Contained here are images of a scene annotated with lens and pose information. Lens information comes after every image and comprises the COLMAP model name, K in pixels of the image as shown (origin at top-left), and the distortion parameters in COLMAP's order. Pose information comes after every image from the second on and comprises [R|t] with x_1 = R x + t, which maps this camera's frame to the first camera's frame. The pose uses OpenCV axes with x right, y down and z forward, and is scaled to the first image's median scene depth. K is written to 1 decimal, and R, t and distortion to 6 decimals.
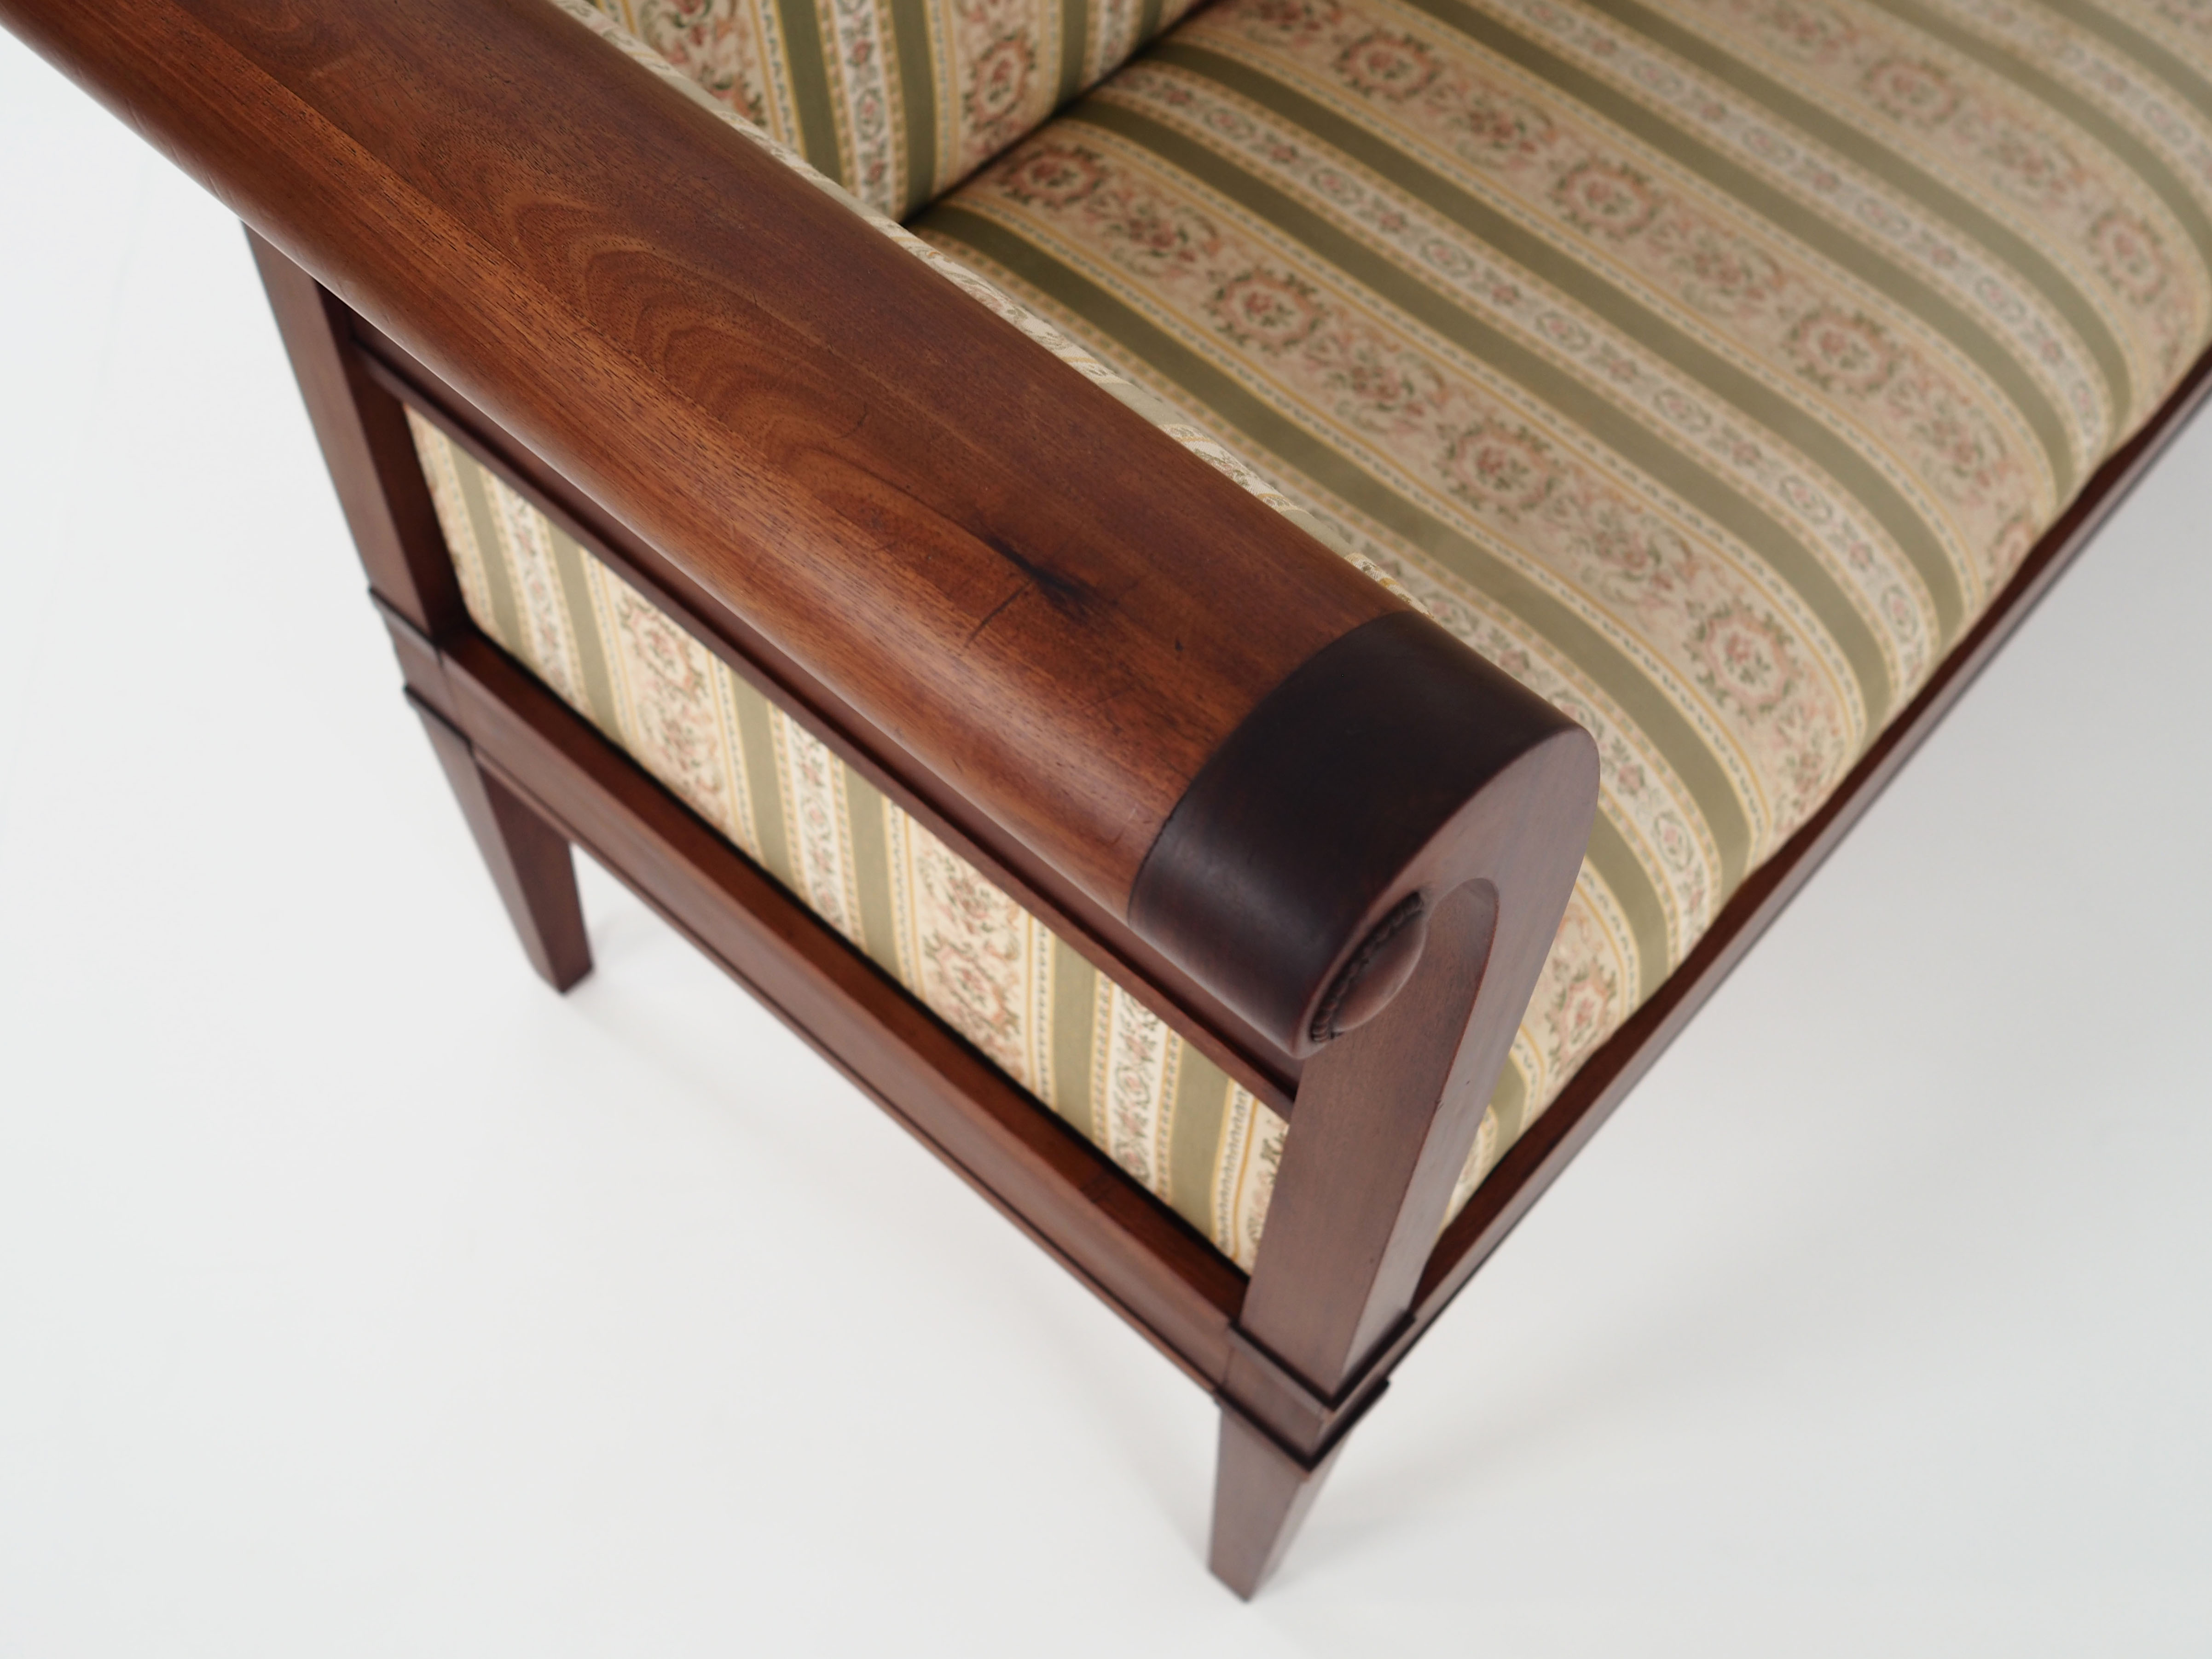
lens RADIAL K [[2398.4, 0, 1100.9], [0, 2398.4, 835.9], [0, 0, 1]] dist [-0.021748, 0.000000]
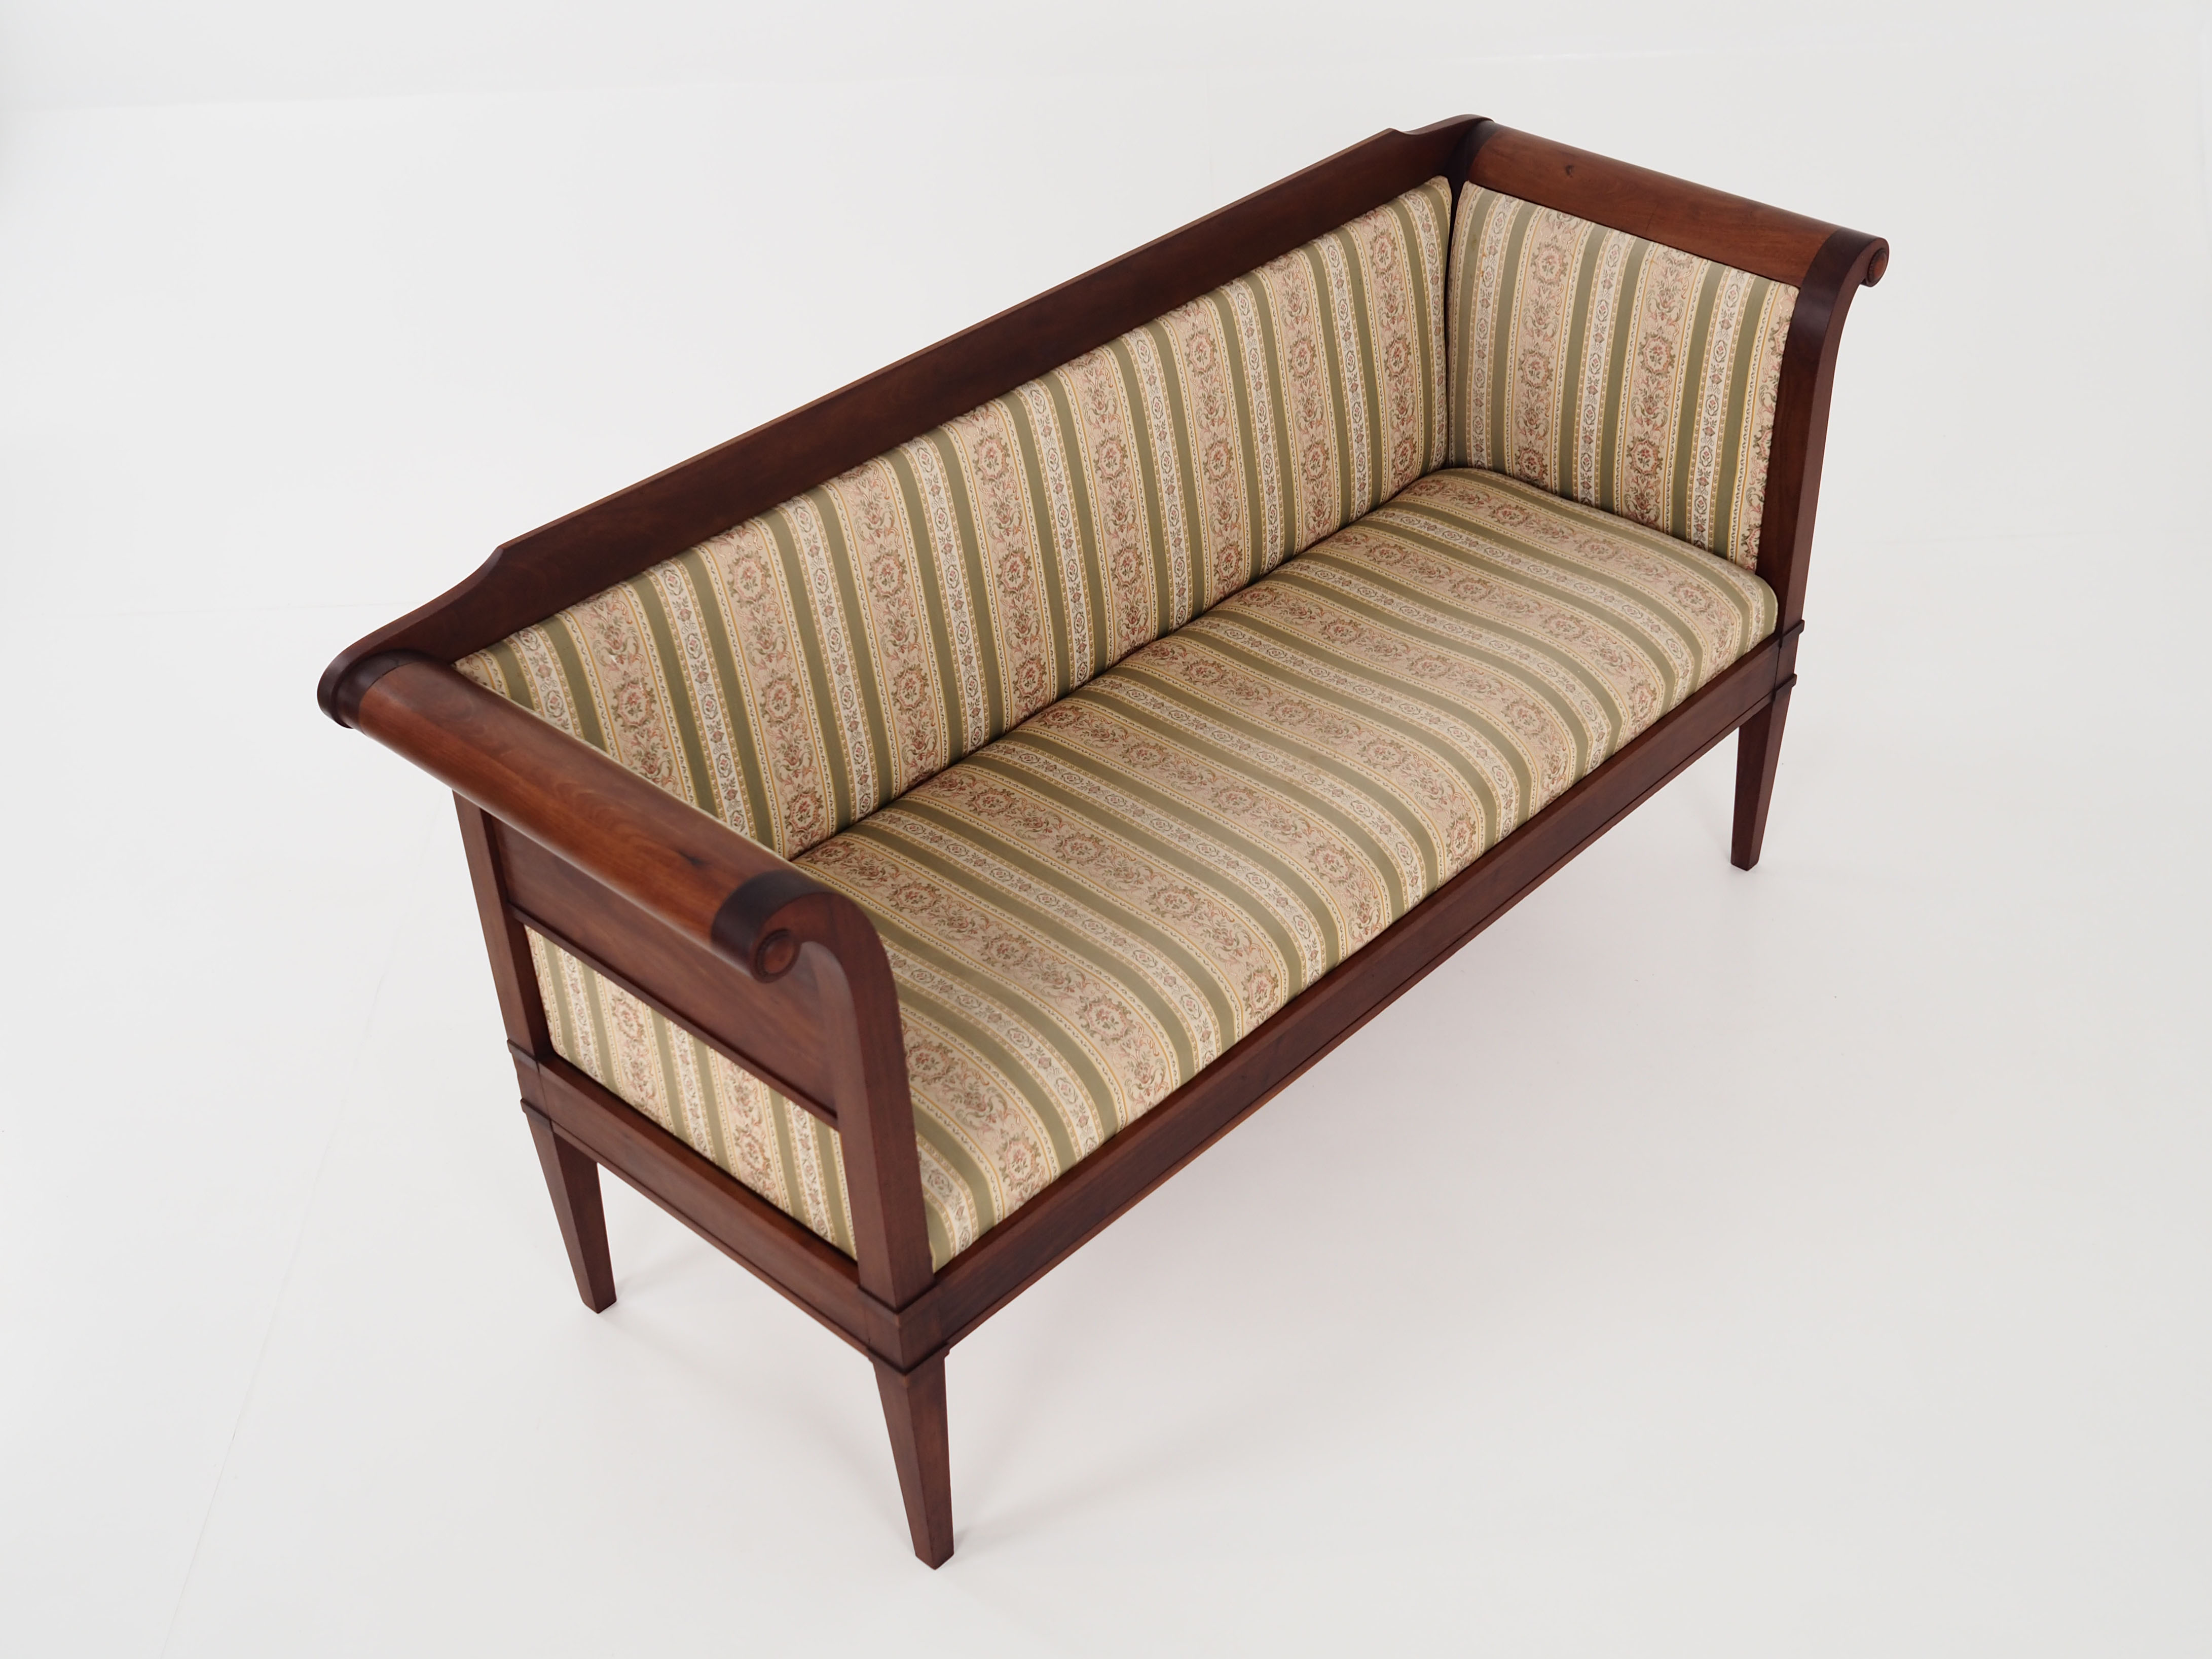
lens RADIAL K [[2398.2, 0, 1111.7], [0, 2398.2, 827.6], [0, 0, 1]] dist [-0.021748, 0.000000]
pose [[0.997733, -0.048178, -0.046989, 0.369746], [0.026721, 0.924418, -0.380443, 0.588298], [0.061766, 0.378325, 0.923610, -1.098222]]
